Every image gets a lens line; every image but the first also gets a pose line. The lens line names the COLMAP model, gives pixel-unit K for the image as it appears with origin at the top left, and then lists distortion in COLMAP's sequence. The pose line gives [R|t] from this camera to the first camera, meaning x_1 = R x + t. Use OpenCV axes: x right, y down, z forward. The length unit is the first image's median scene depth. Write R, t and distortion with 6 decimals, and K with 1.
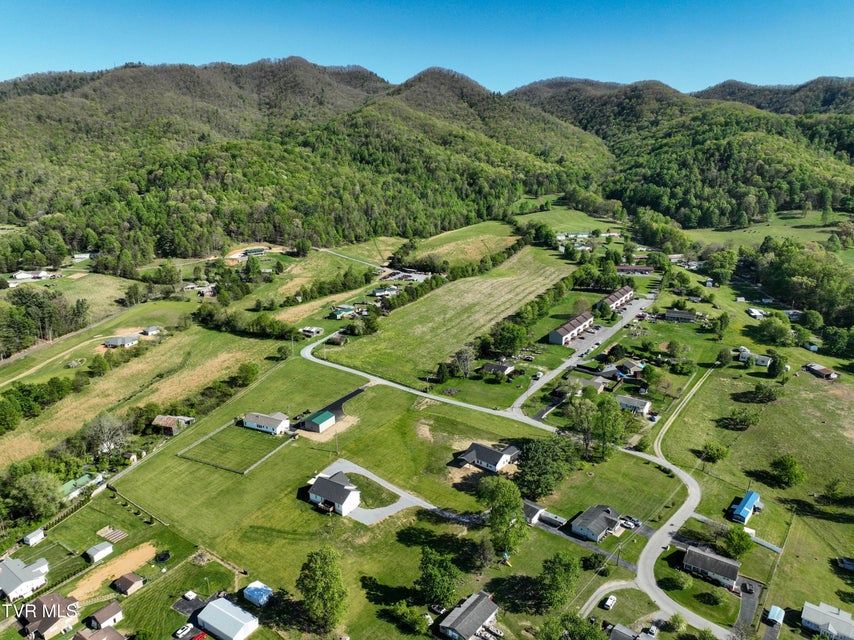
lens RADIAL K [[598.8, 0, 430.0], [0, 598.8, 317.0], [0, 0, 1]] dist [0.001273, 0.014166]
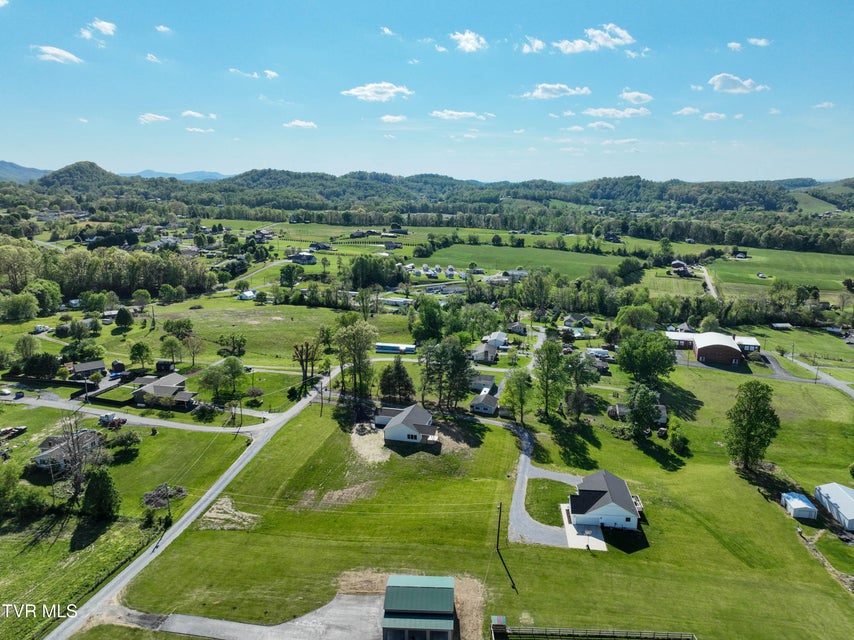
lens RADIAL K [[598.8, 0, 430.0], [0, 598.8, 317.0], [0, 0, 1]] dist [0.001273, 0.014166]
pose [[-0.435304, -0.191392, 0.879705, -0.258589], [0.249304, 0.913303, 0.322064, -0.057542], [-0.865077, 0.359510, -0.349849, 0.569116]]
